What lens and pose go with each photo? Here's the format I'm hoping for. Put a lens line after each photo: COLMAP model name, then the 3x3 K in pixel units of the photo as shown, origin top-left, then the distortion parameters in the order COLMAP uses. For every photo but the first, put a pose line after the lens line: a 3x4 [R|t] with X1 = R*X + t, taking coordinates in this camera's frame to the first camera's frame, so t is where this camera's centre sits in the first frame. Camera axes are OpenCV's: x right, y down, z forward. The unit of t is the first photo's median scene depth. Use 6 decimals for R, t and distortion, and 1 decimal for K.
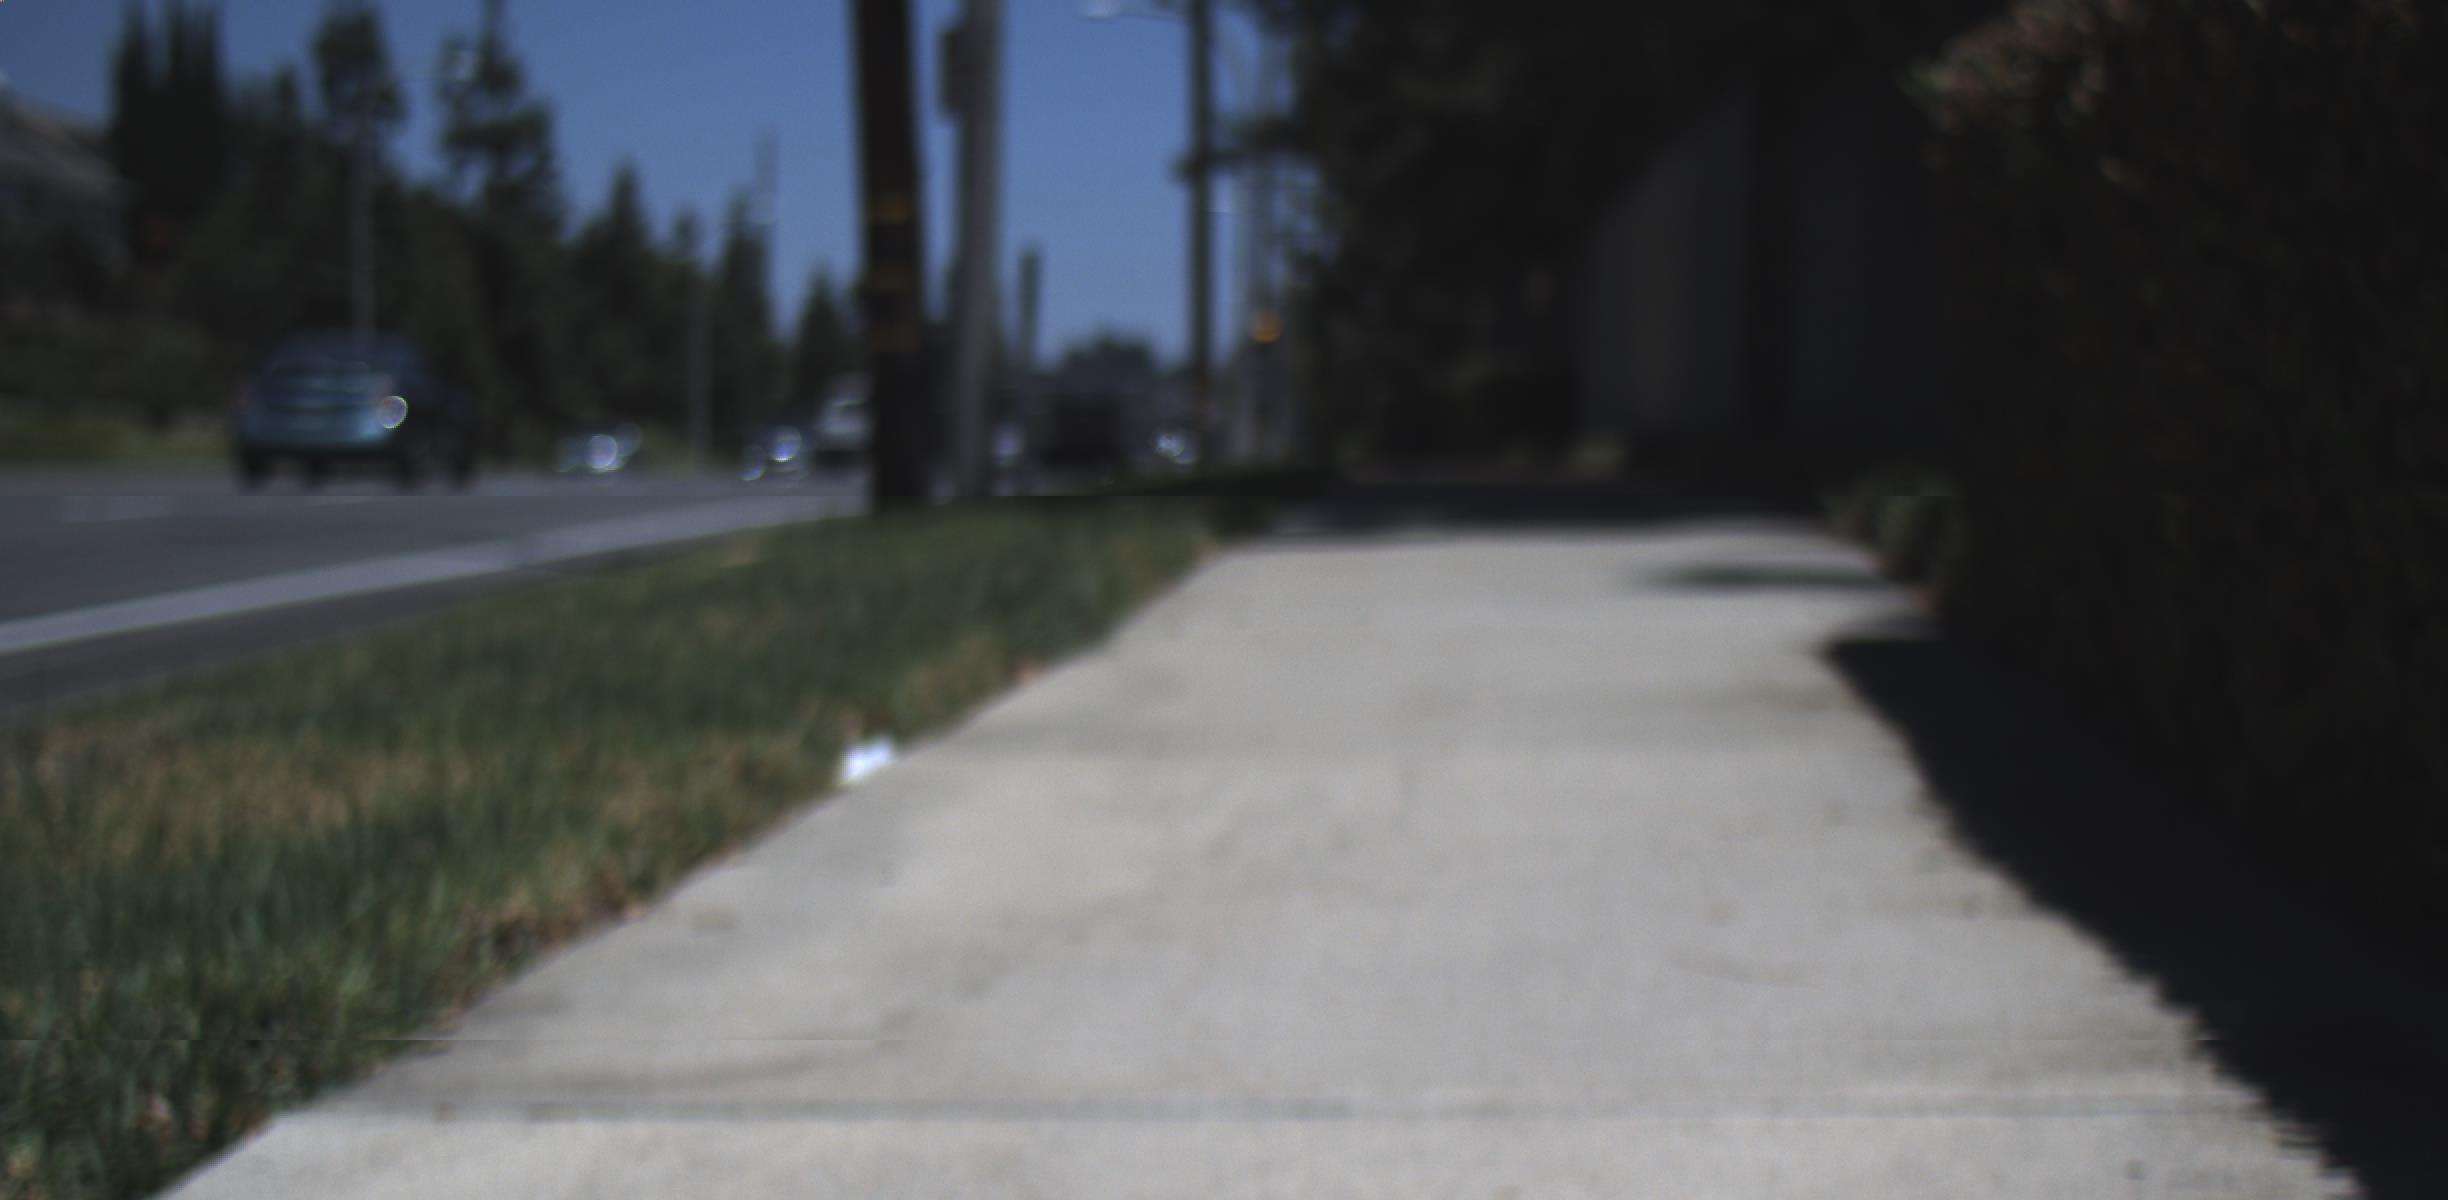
lens RADIAL K [[4633.3, 0, 1224.0], [0, 4633.3, 600.0], [0, 0, 1]] dist [-0.088560, 0.466847]
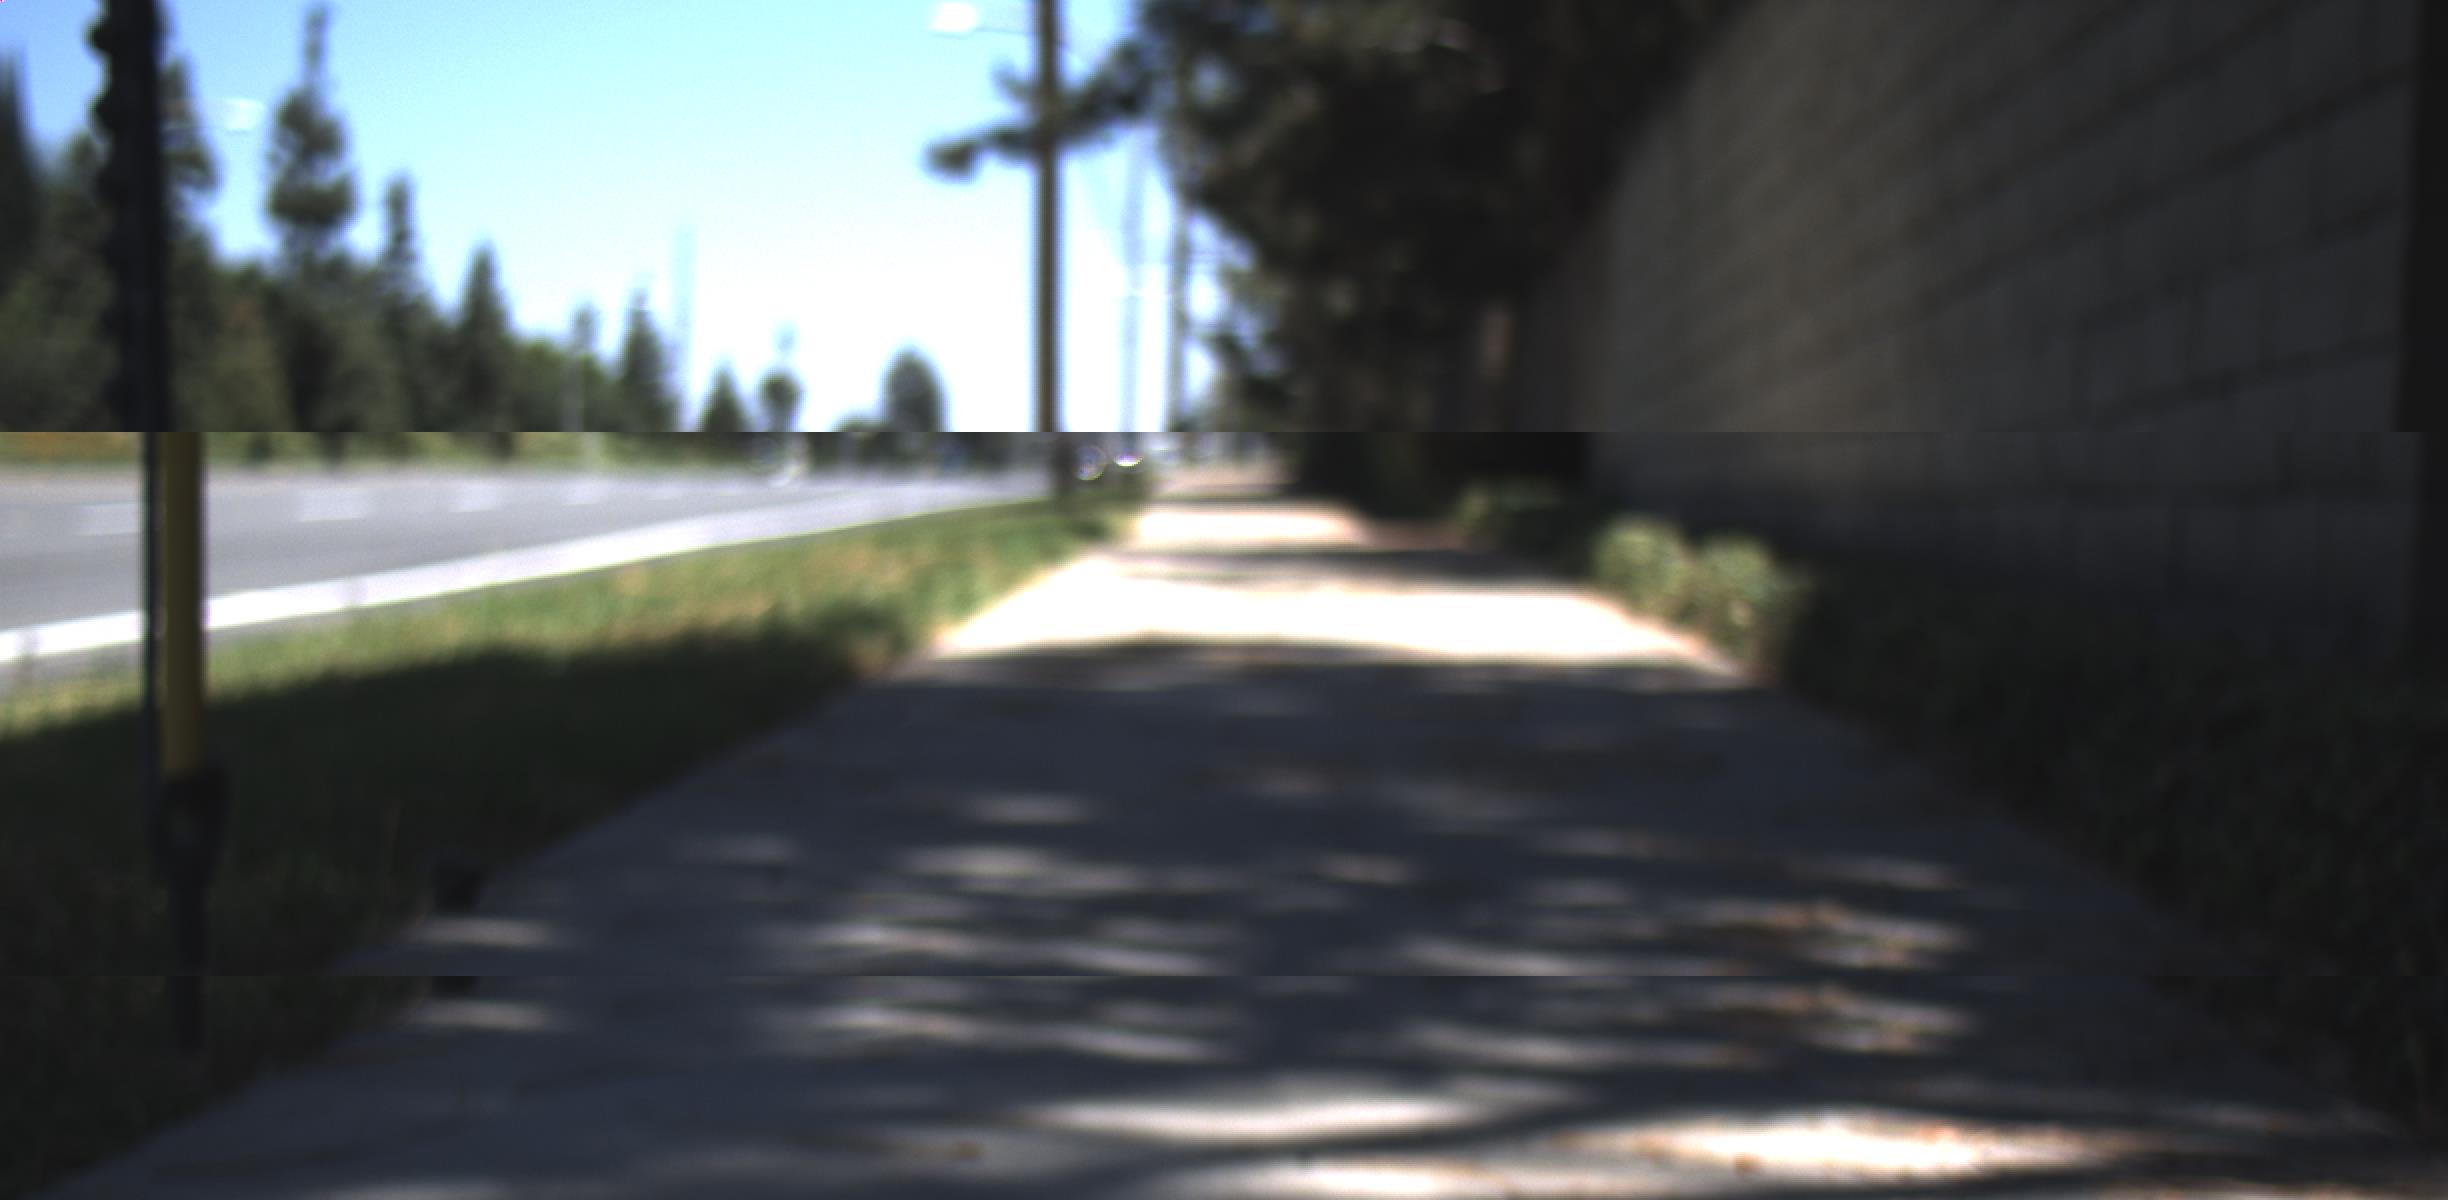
lens RADIAL K [[4633.3, 0, 1224.0], [0, 4633.3, 600.0], [0, 0, 1]] dist [-0.088560, 0.466847]
pose [[0.999950, 0.004737, 0.008783, 0.010159], [-0.004534, 0.999725, -0.023008, -0.006963], [-0.008890, 0.022967, 0.999697, 0.149408]]
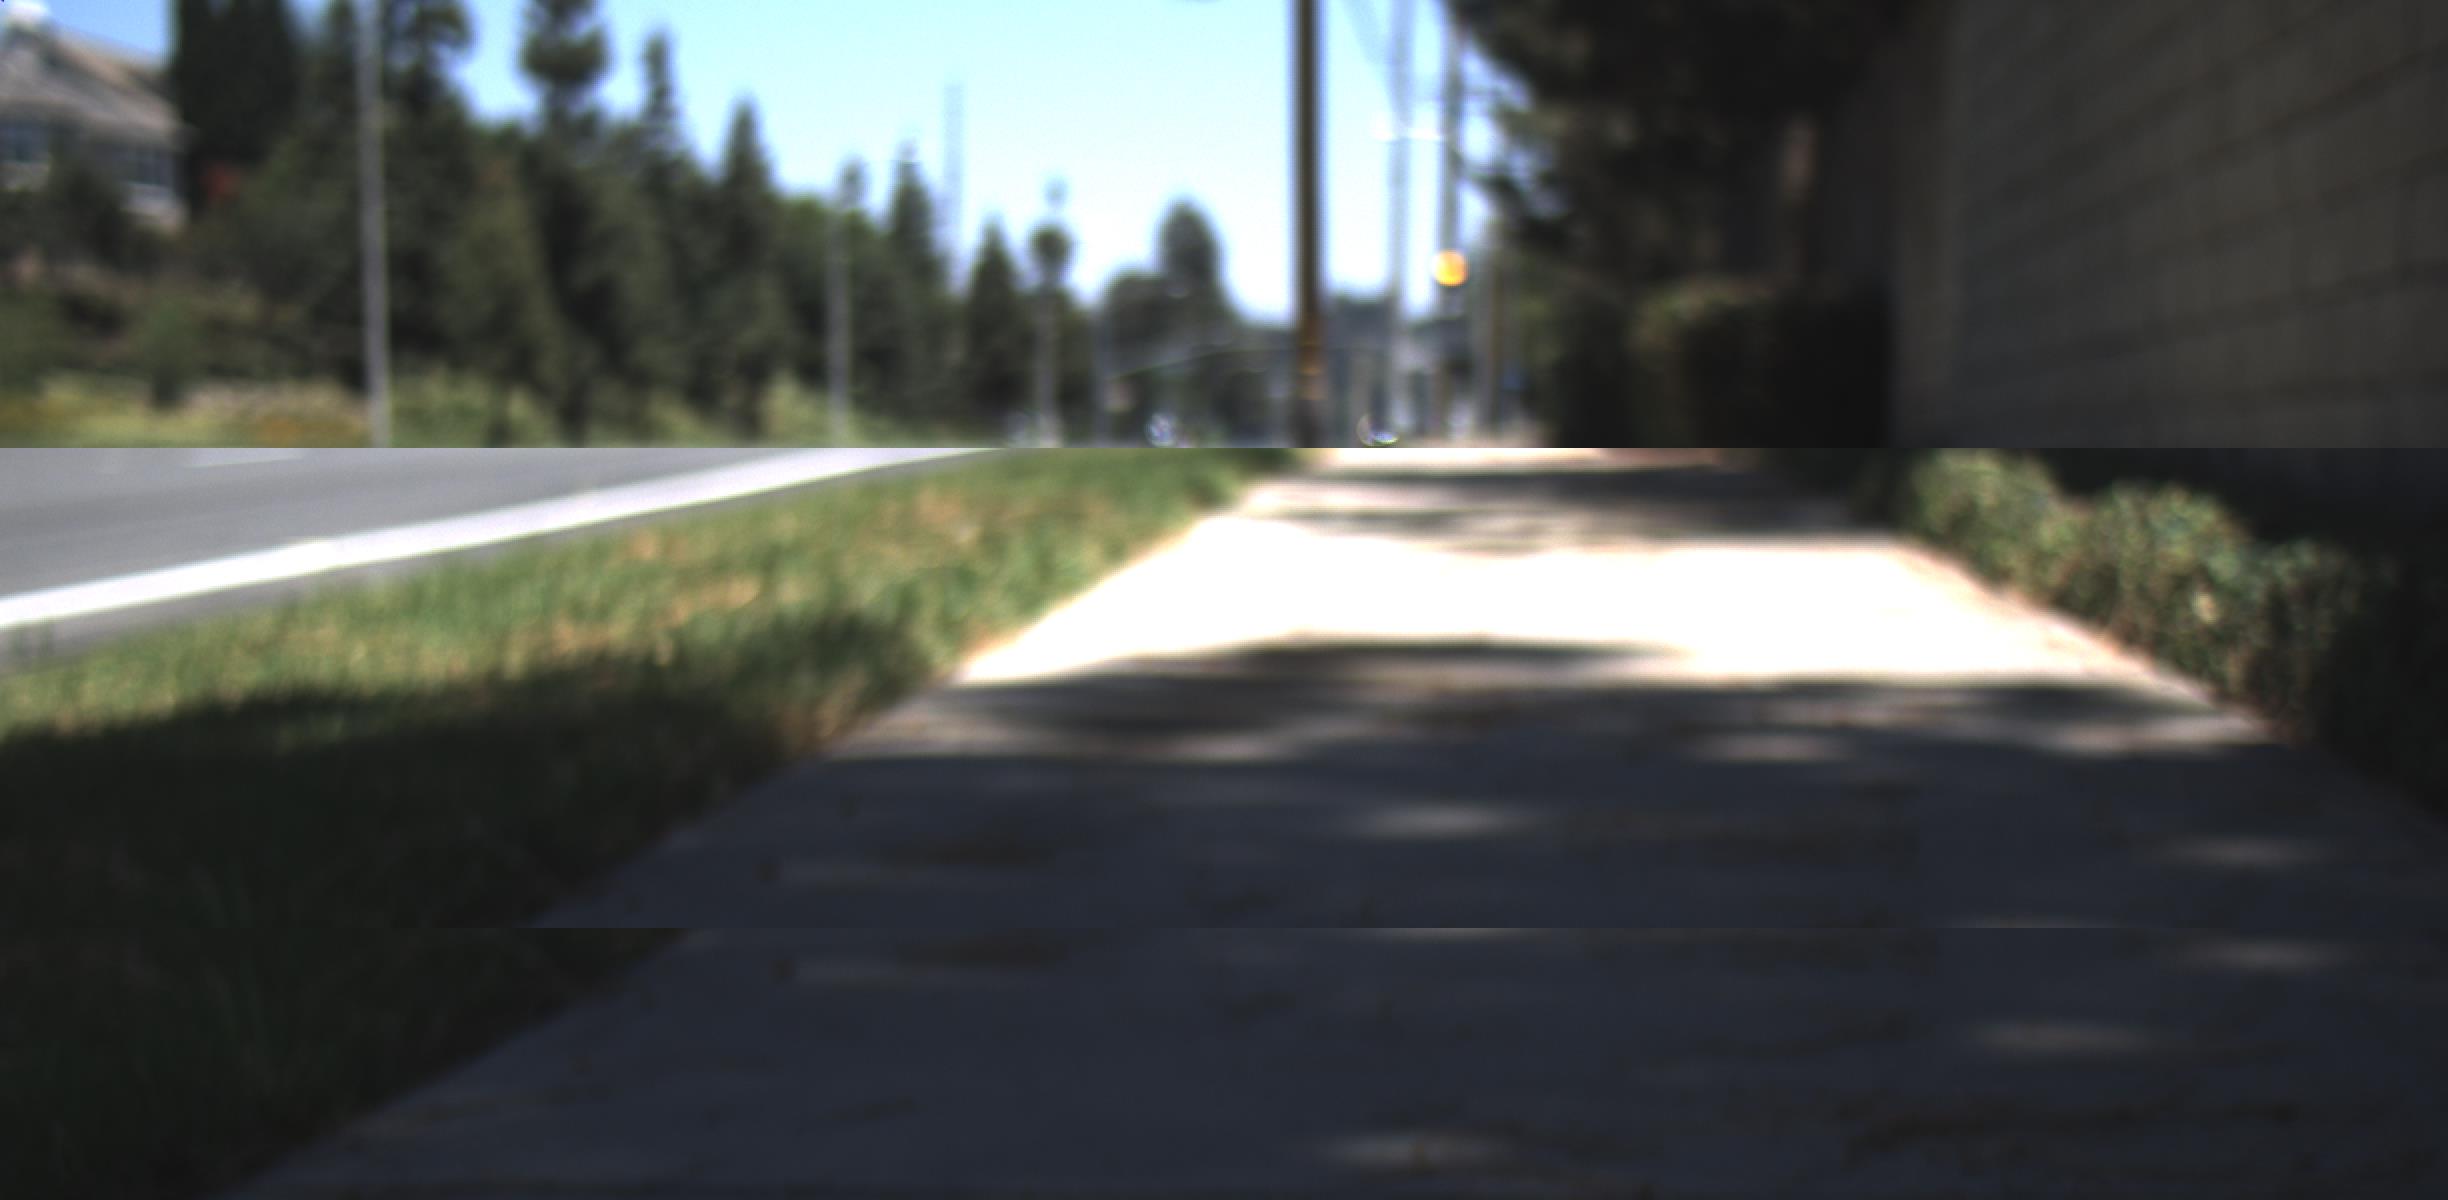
lens RADIAL K [[4633.3, 0, 1224.0], [0, 4633.3, 600.0], [0, 0, 1]] dist [-0.088560, 0.466847]
pose [[0.998610, -0.007903, -0.052112, 0.010965], [0.008398, 0.999922, 0.009284, -0.008114], [0.052035, -0.009709, 0.998598, 0.178097]]
